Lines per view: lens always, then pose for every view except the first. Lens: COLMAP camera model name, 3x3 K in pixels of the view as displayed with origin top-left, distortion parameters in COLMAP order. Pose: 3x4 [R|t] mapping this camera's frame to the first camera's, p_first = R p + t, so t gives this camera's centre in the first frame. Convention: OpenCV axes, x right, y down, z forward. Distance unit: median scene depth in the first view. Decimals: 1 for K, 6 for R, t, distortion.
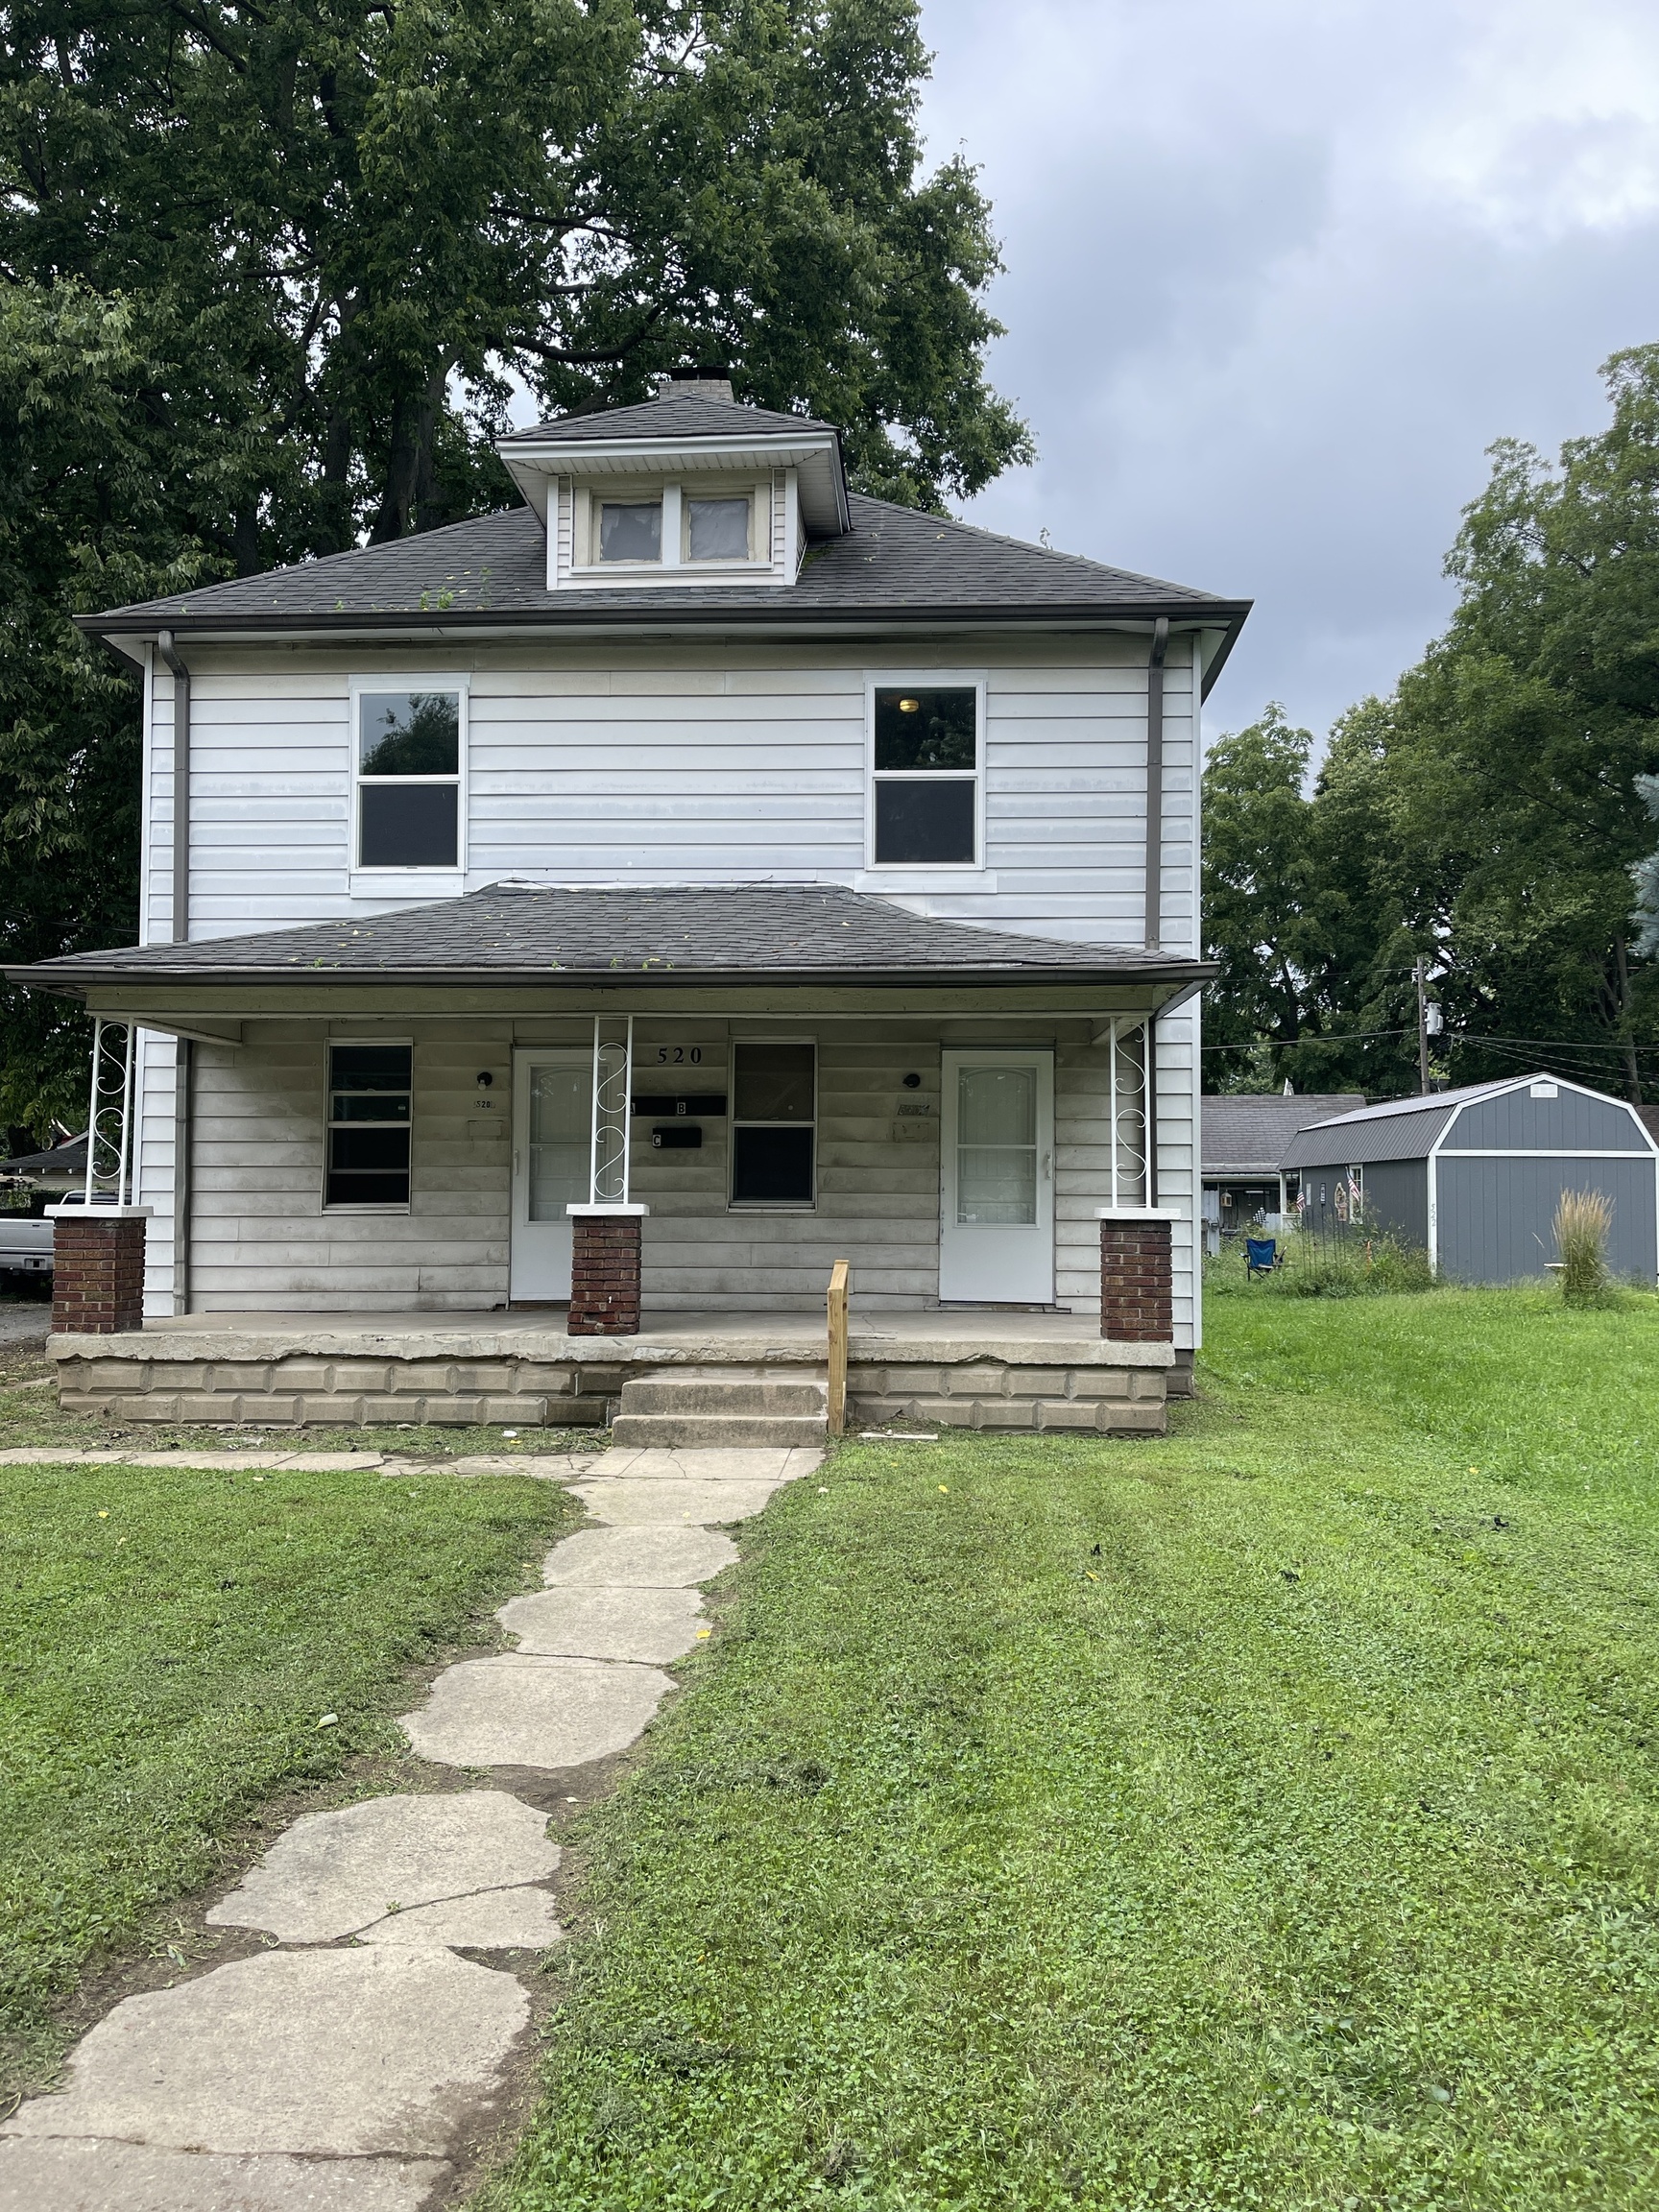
lens RADIAL K [[1720.6, 0, 820.8], [0, 1720.6, 1113.4], [0, 0, 1]] dist [-0.002596, -0.006633]
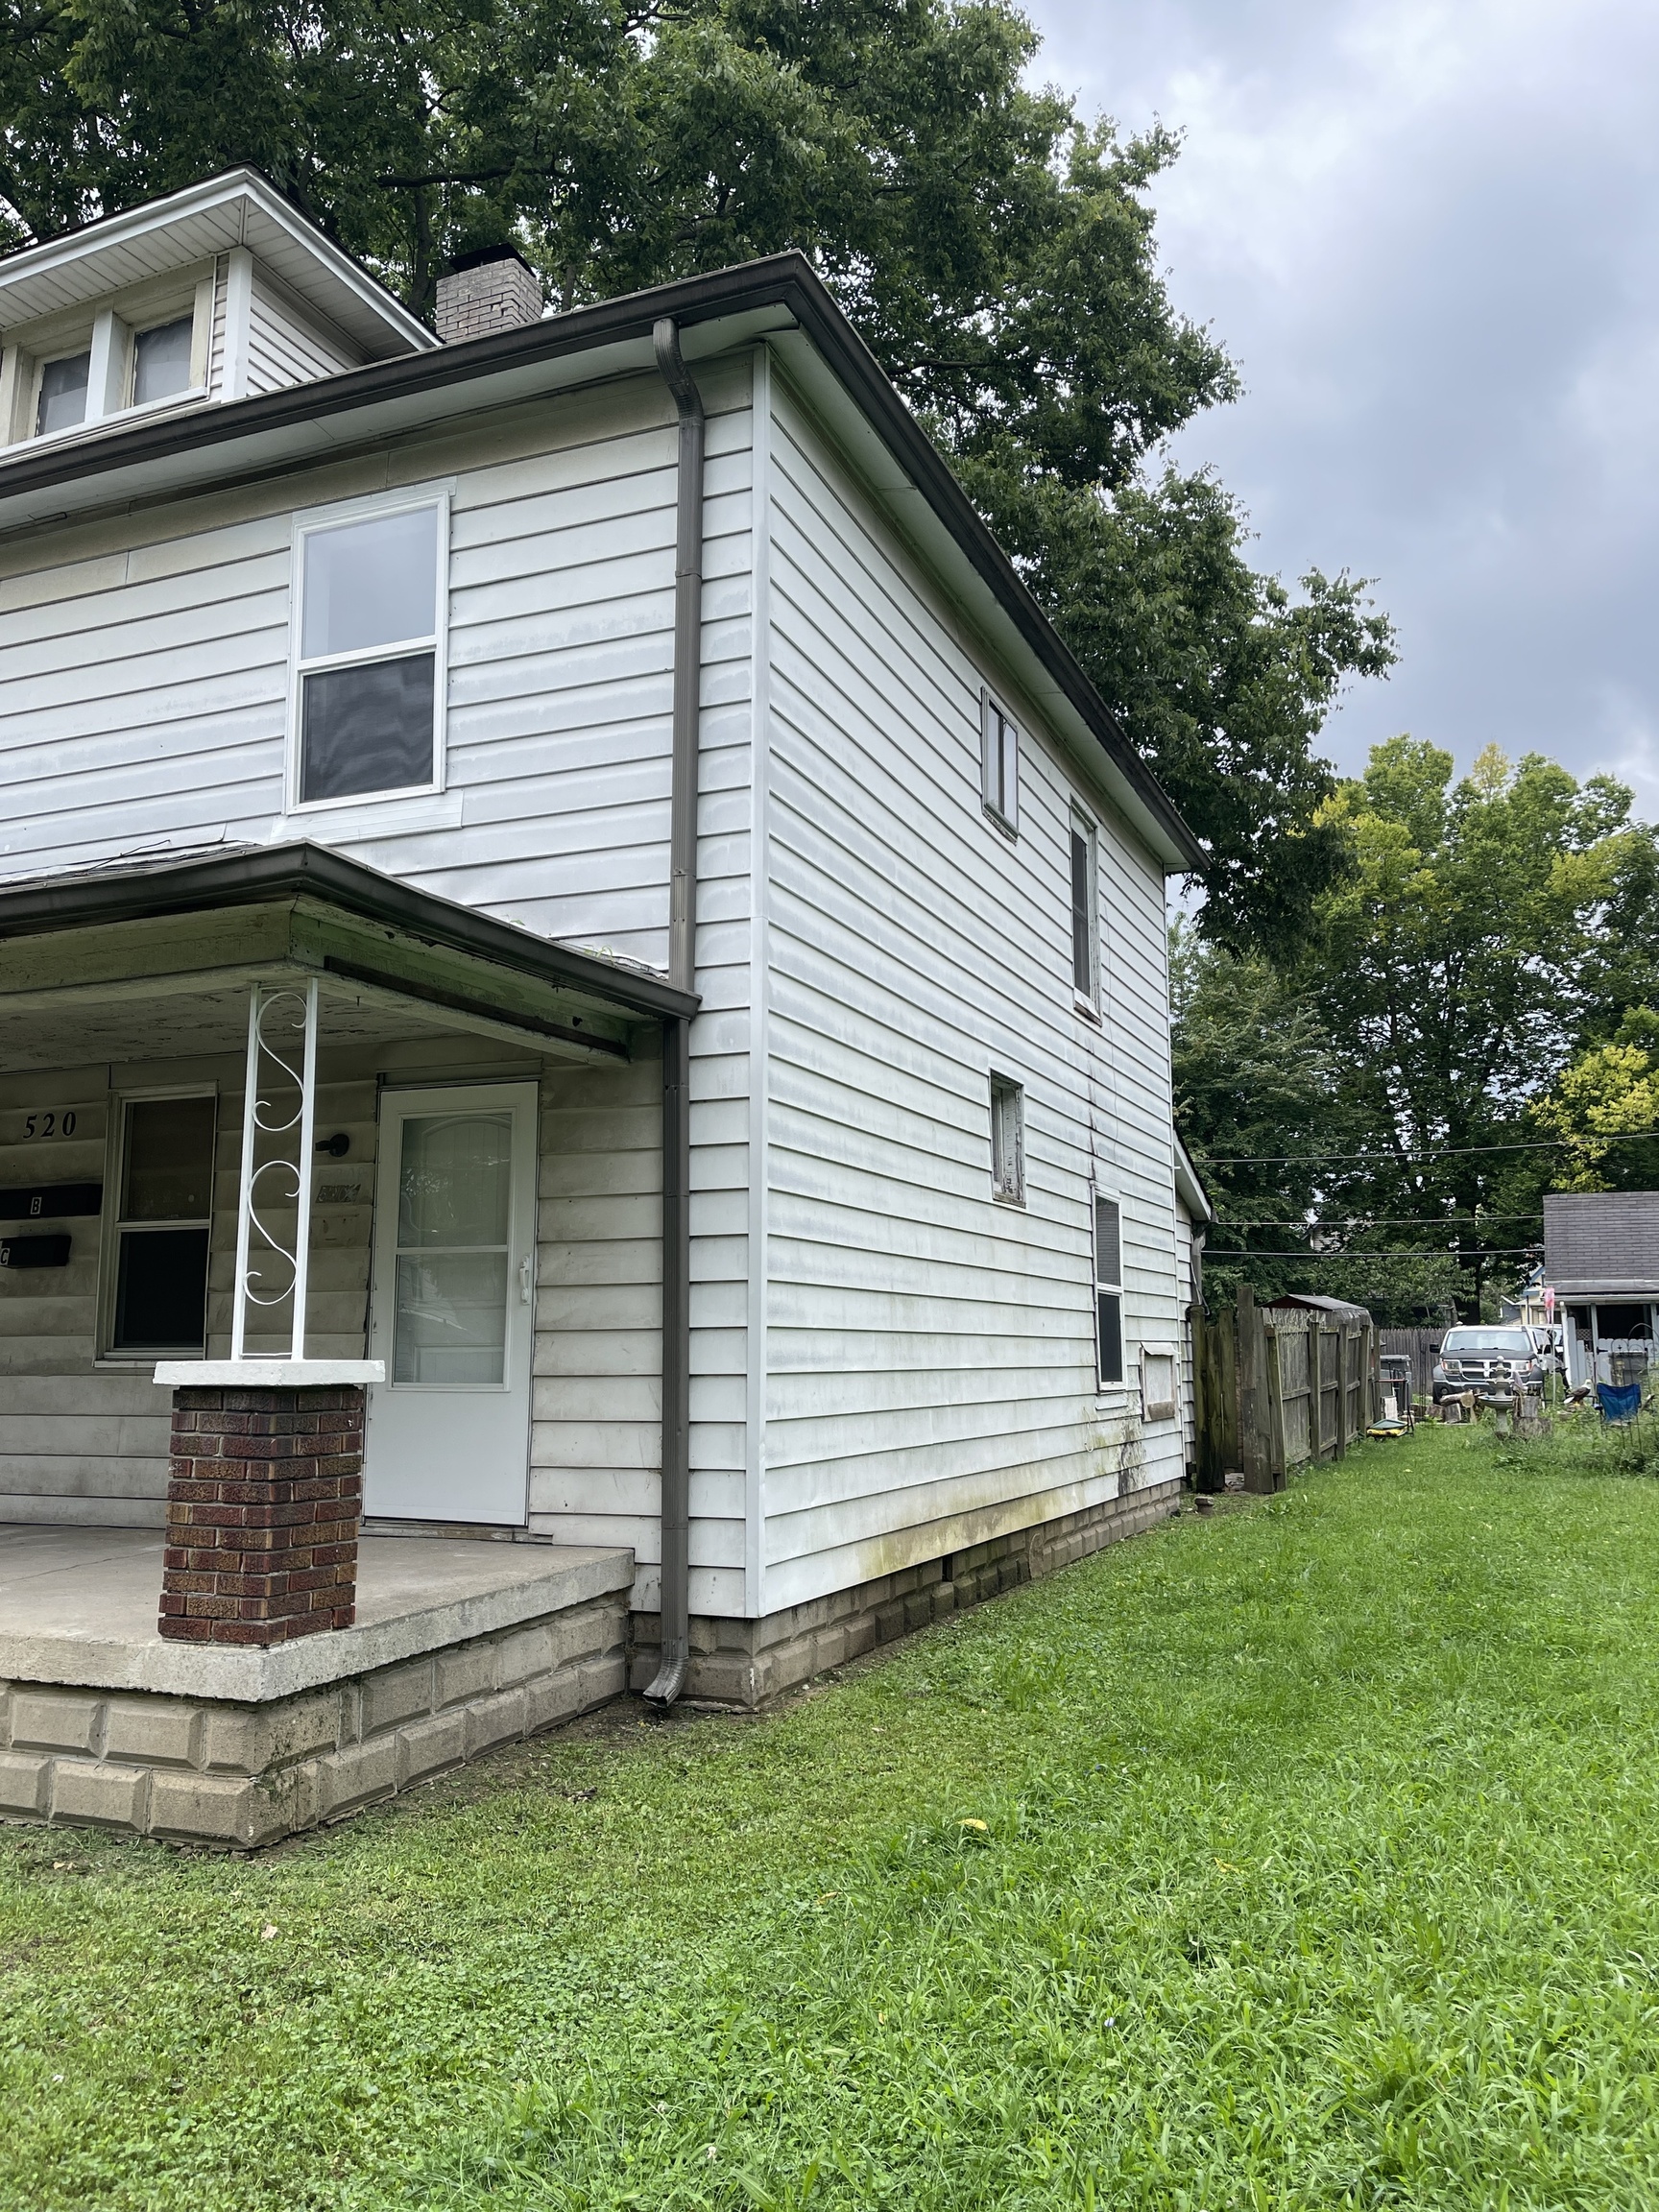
lens RADIAL K [[1720.6, 0, 836.1], [0, 1720.6, 1097.7], [0, 0, 1]] dist [-0.002596, -0.006633]
pose [[0.945730, -0.059253, -0.319505, 0.414425], [0.032185, 0.995480, -0.089348, 0.024091], [0.323355, 0.074216, 0.943363, 0.482803]]
